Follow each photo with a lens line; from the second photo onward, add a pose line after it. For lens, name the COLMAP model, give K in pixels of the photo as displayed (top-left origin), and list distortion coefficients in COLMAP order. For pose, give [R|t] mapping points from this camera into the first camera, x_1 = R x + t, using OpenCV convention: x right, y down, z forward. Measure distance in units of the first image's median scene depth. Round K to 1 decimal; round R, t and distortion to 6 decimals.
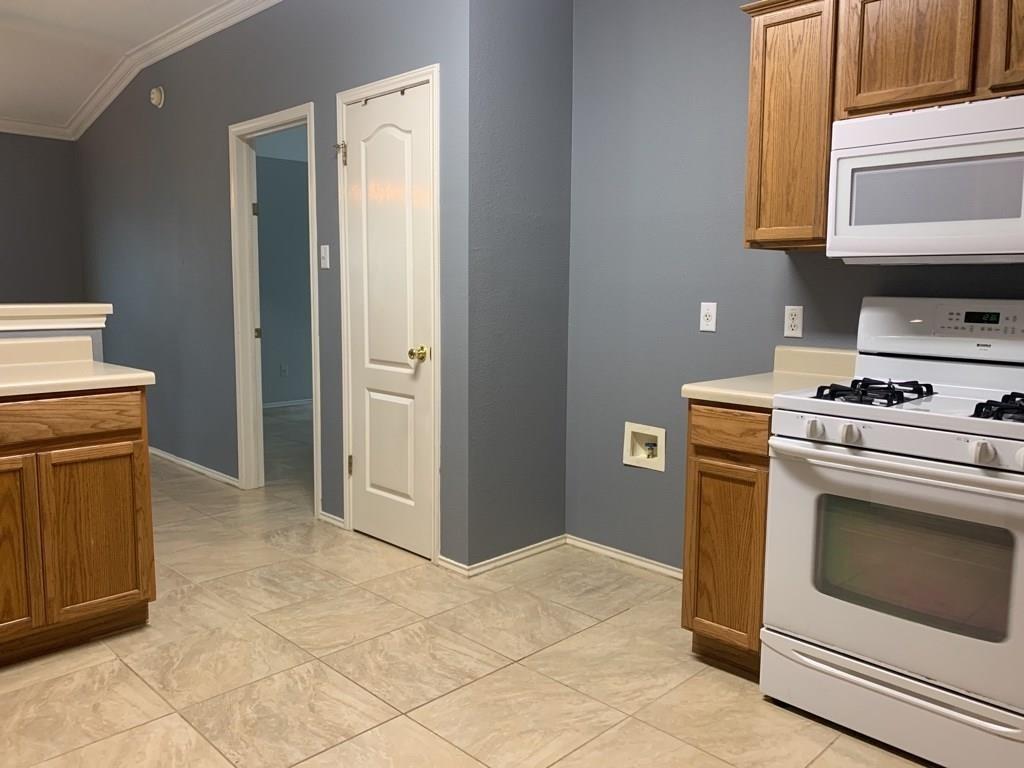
lens RADIAL K [[783.1, 0, 488.7], [0, 783.1, 381.1], [0, 0, 1]] dist [0.005264, -0.017432]
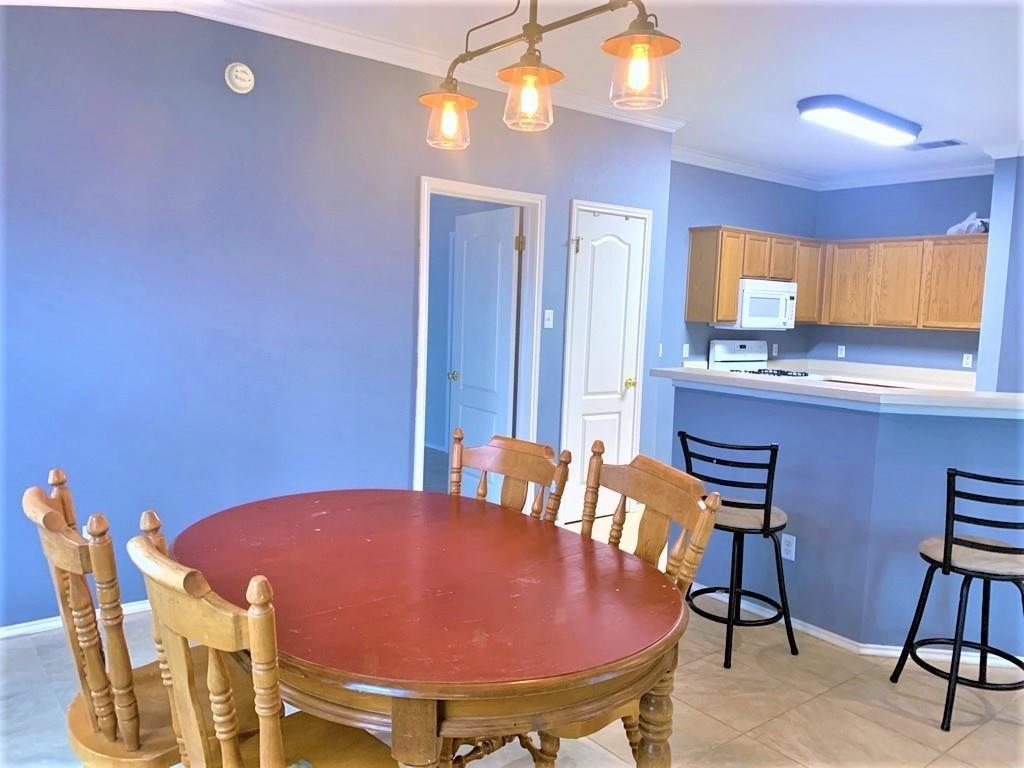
lens RADIAL K [[783.1, 0, 488.7], [0, 783.1, 381.1], [0, 0, 1]] dist [0.005264, -0.017432]
pose [[0.123350, -0.100151, 0.987297, -1.713937], [0.085320, 0.992281, 0.089997, -0.210121], [-0.988689, 0.073135, 0.130943, 1.087576]]
